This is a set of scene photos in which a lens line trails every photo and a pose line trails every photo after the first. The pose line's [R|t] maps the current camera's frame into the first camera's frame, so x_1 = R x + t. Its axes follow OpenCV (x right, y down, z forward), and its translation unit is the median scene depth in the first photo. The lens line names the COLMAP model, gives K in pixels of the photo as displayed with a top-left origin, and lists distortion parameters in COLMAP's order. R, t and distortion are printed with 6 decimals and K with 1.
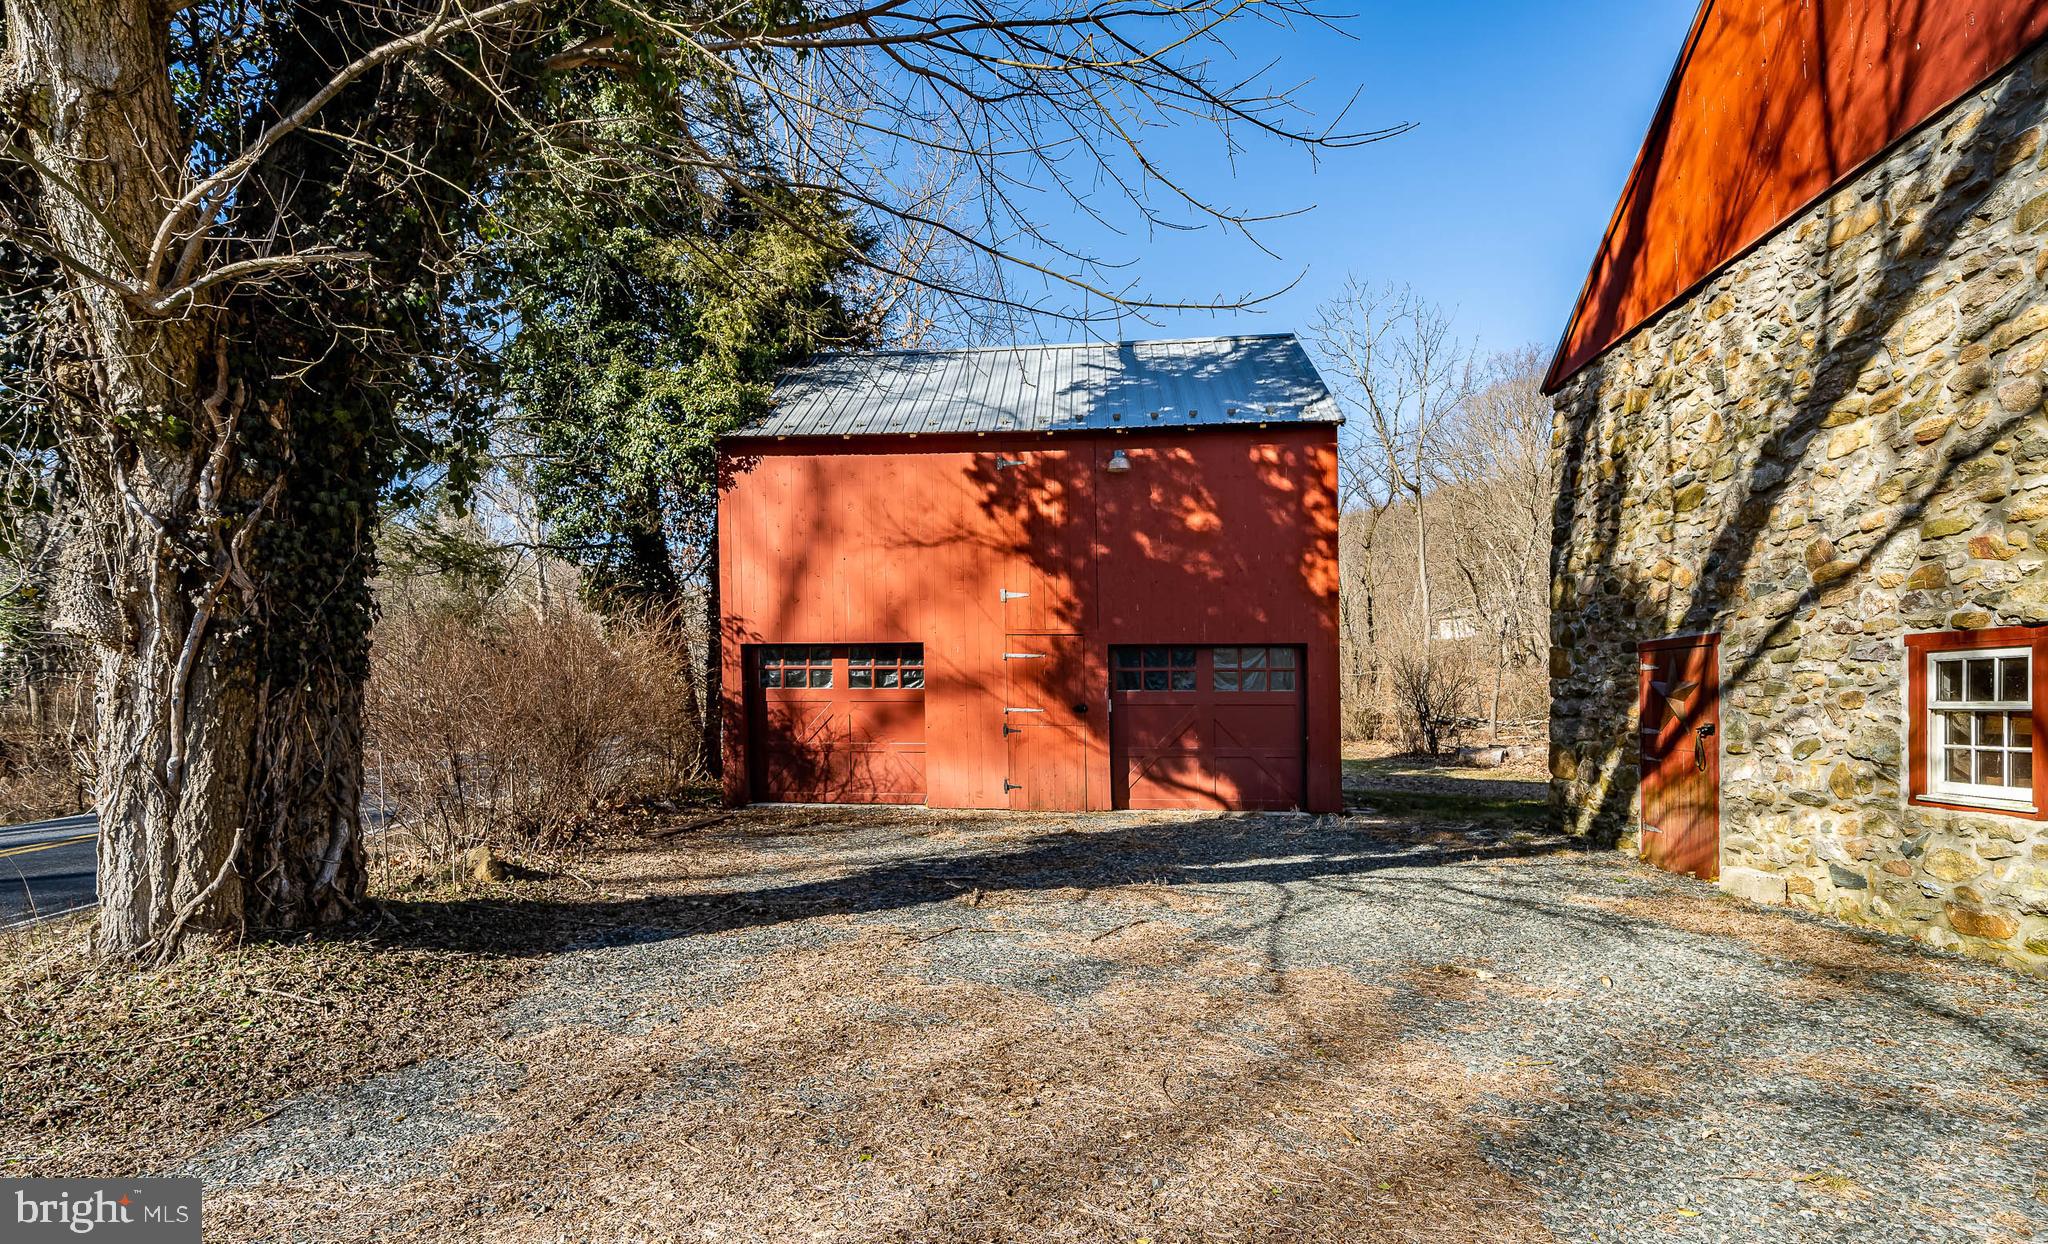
lens RADIAL K [[986.7, 0, 1003.9], [0, 986.7, 677.5], [0, 0, 1]] dist [0.002821, -0.001211]
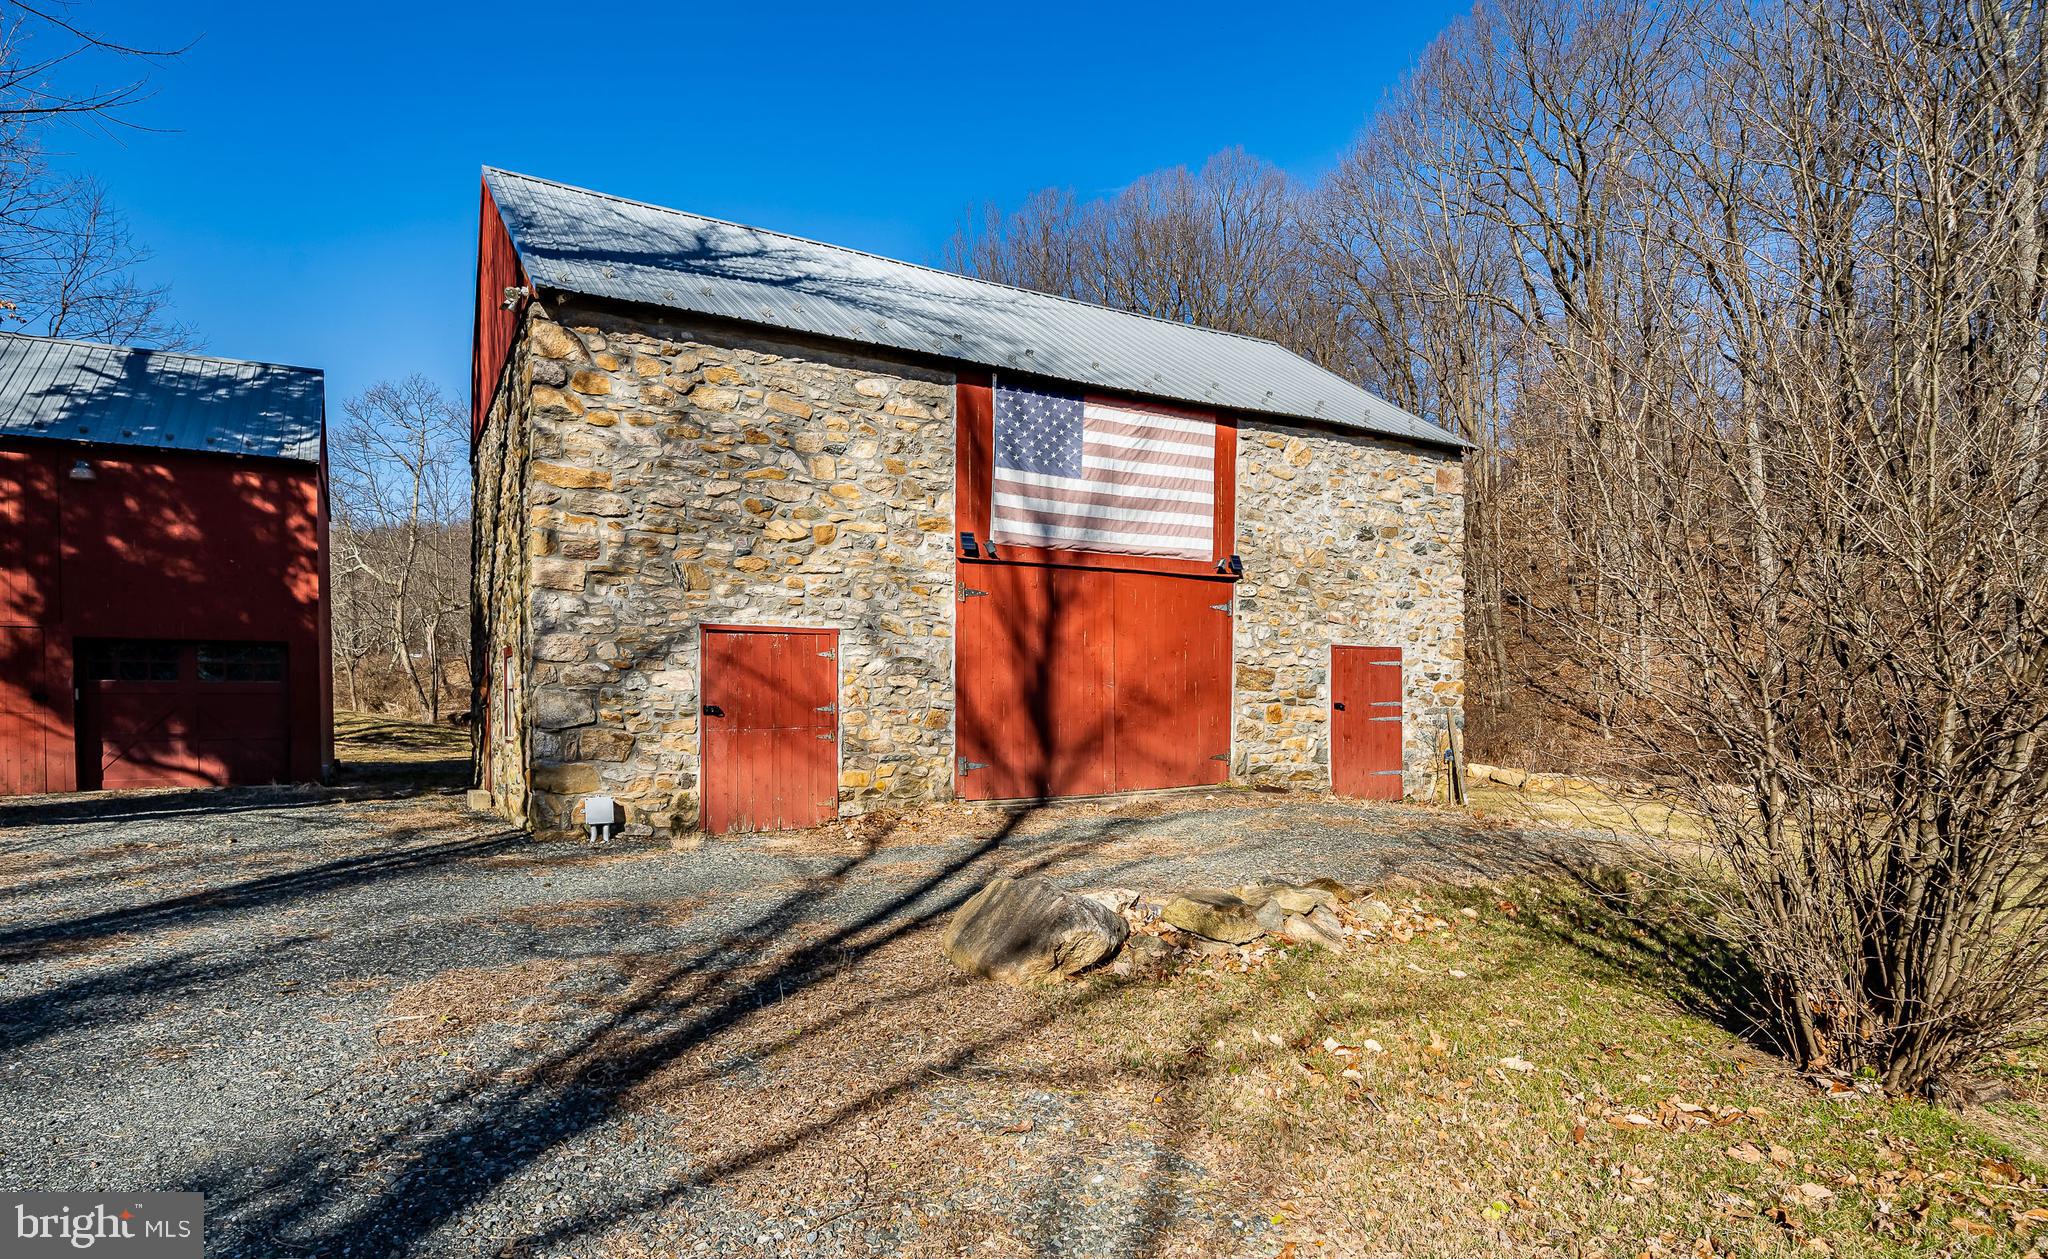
lens RADIAL K [[1069.6, 0, 996.8], [0, 1069.6, 674.3], [0, 0, 1]] dist [-0.004216, 0.000774]
pose [[0.810340, 0.012972, 0.585817, 0.278008], [-0.010874, 0.999916, -0.007099, 0.005430], [-0.585859, -0.000618, 0.810412, -0.627798]]
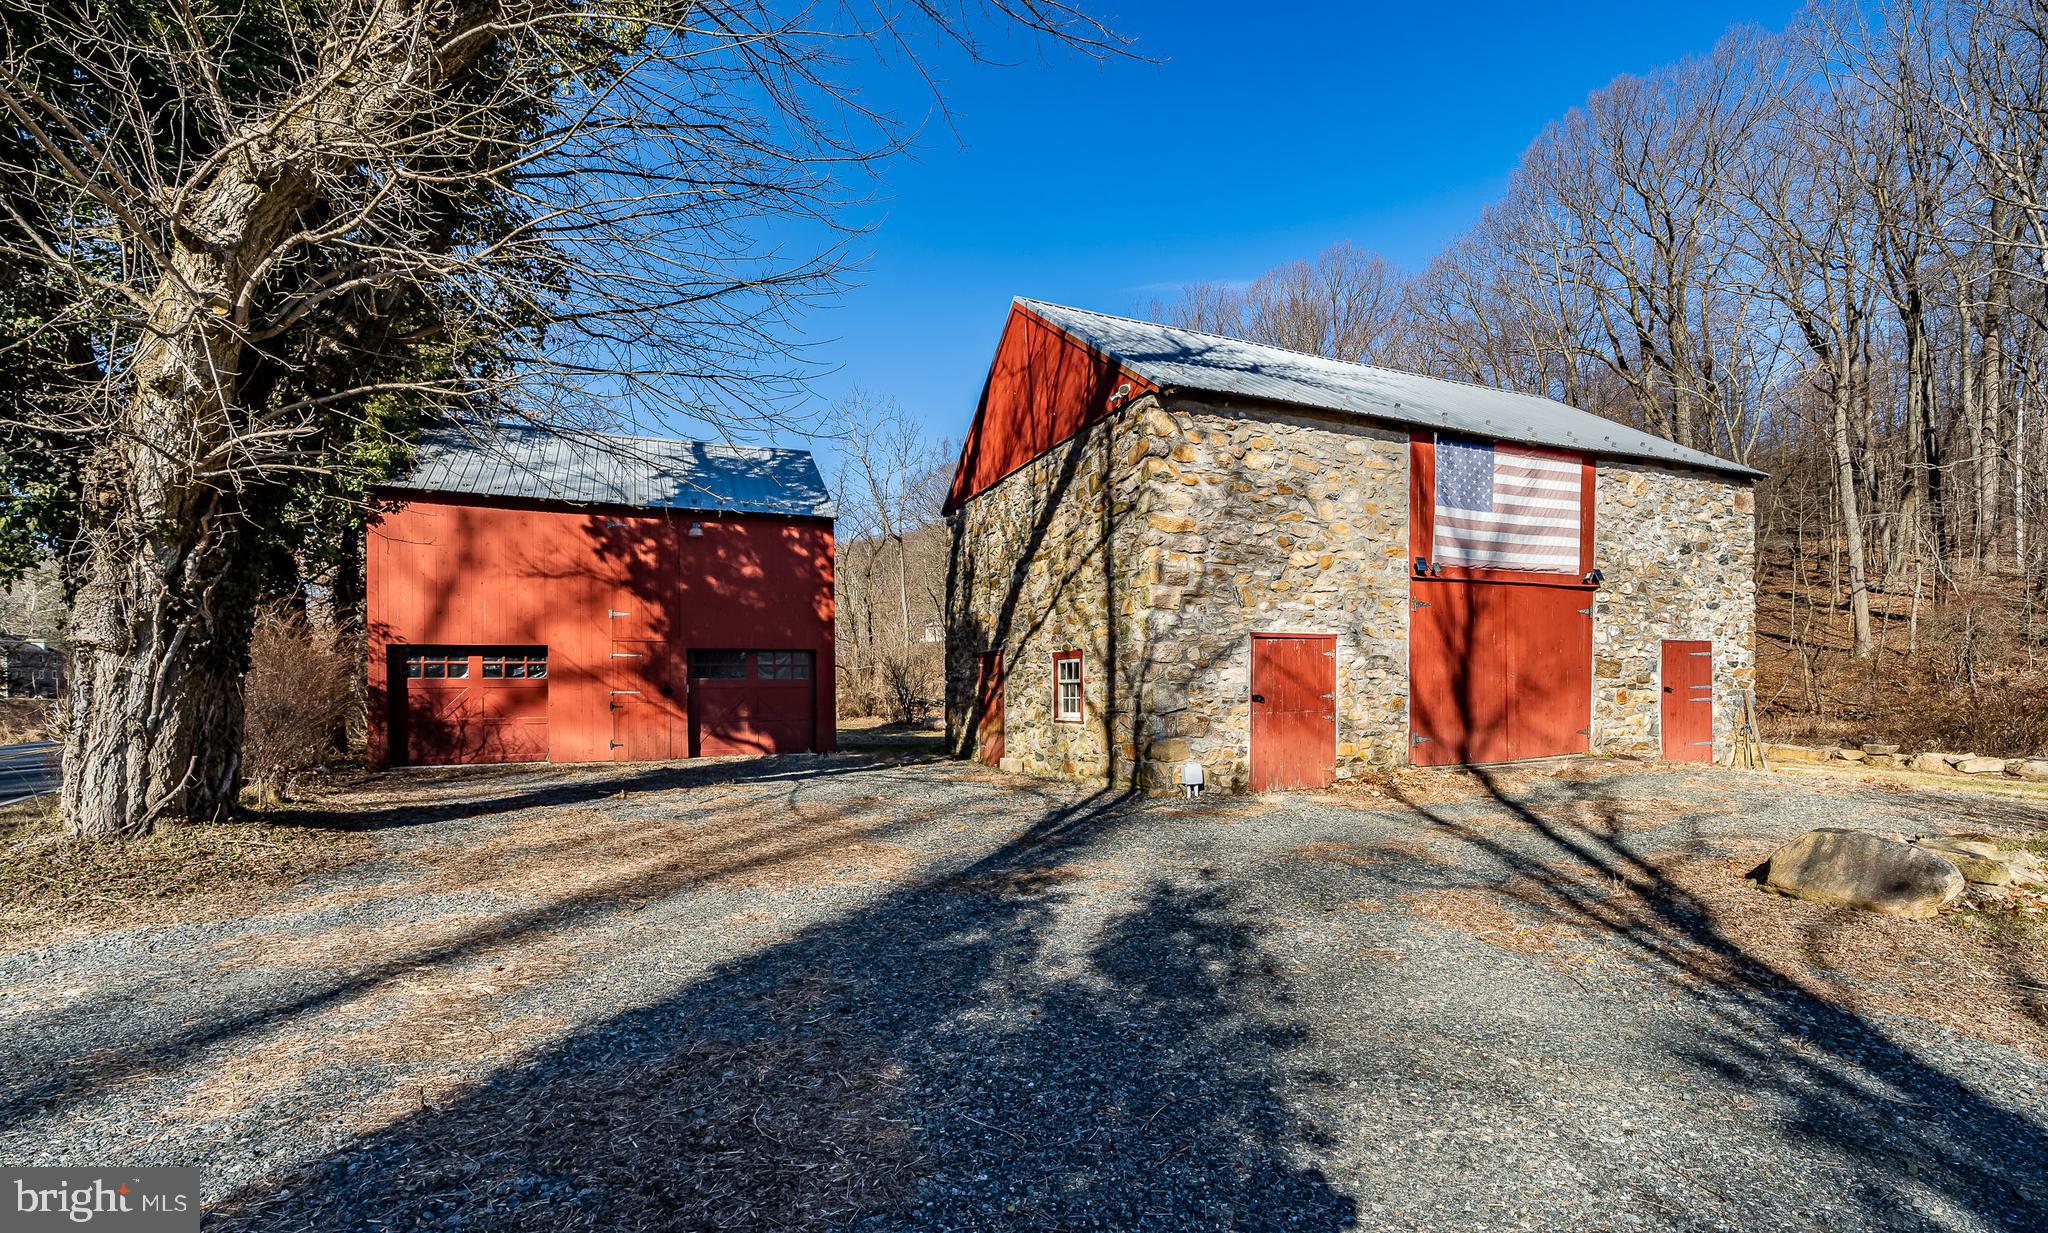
lens RADIAL K [[828.6, 0, 1006.1], [0, 828.6, 660.4], [0, 0, 1]] dist [-0.001654, 0.000323]
pose [[0.874396, 0.005449, 0.485183, -0.098862], [0.000672, 0.999922, -0.012440, 0.001300], [-0.485213, 0.011204, 0.874324, -0.412435]]
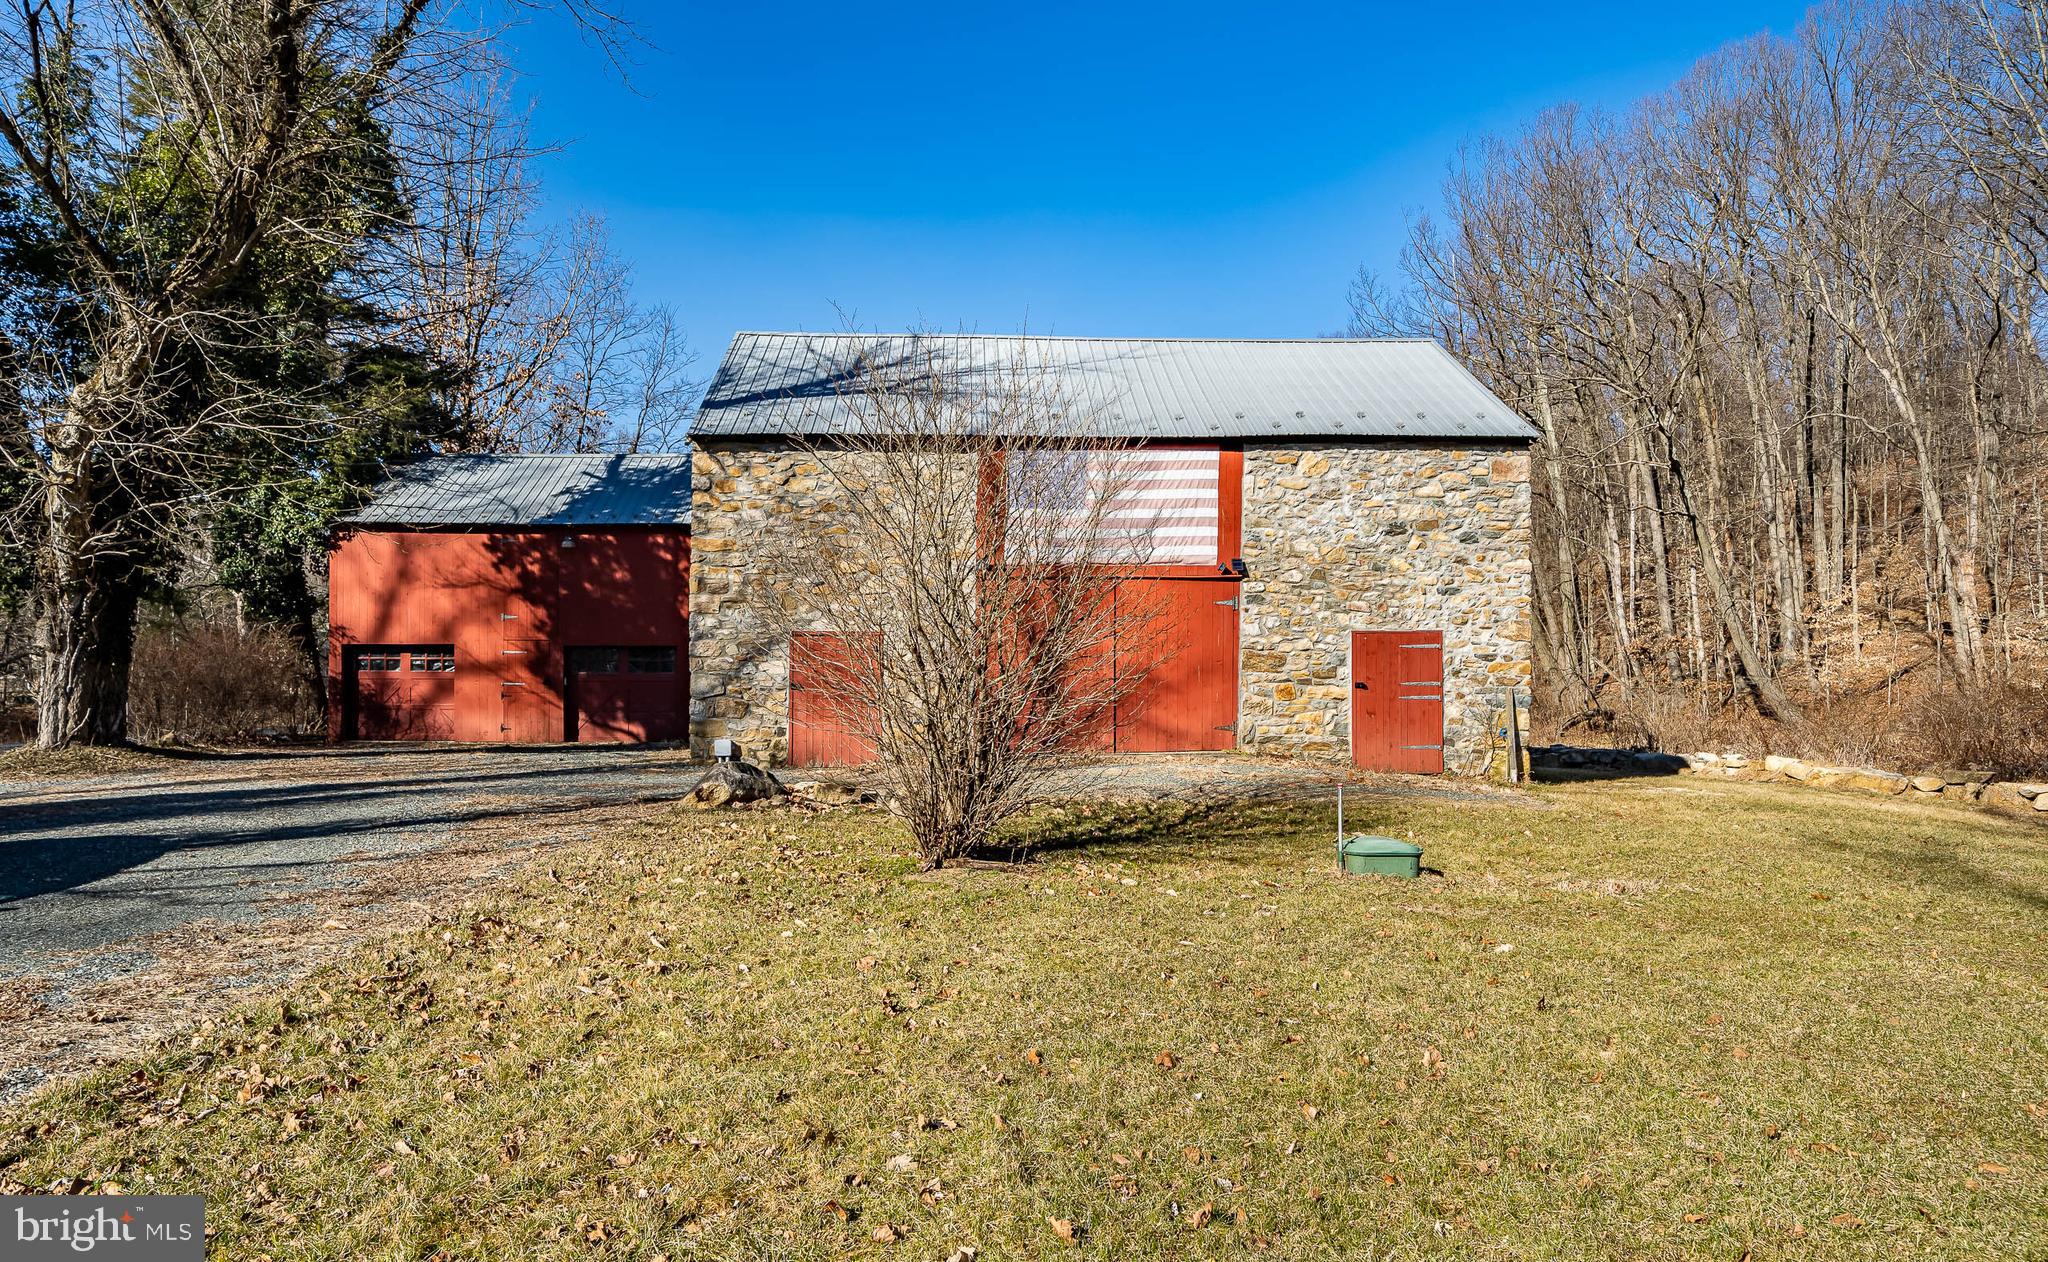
lens RADIAL K [[1190.2, 0, 1035.5], [0, 1190.2, 627.7], [0, 0, 1]] dist [-0.000242, 0.000230]
pose [[0.989529, 0.006953, 0.144167, 0.716202], [-0.001560, 0.999296, -0.037488, 0.013551], [-0.144326, 0.036870, 0.988843, -1.376317]]
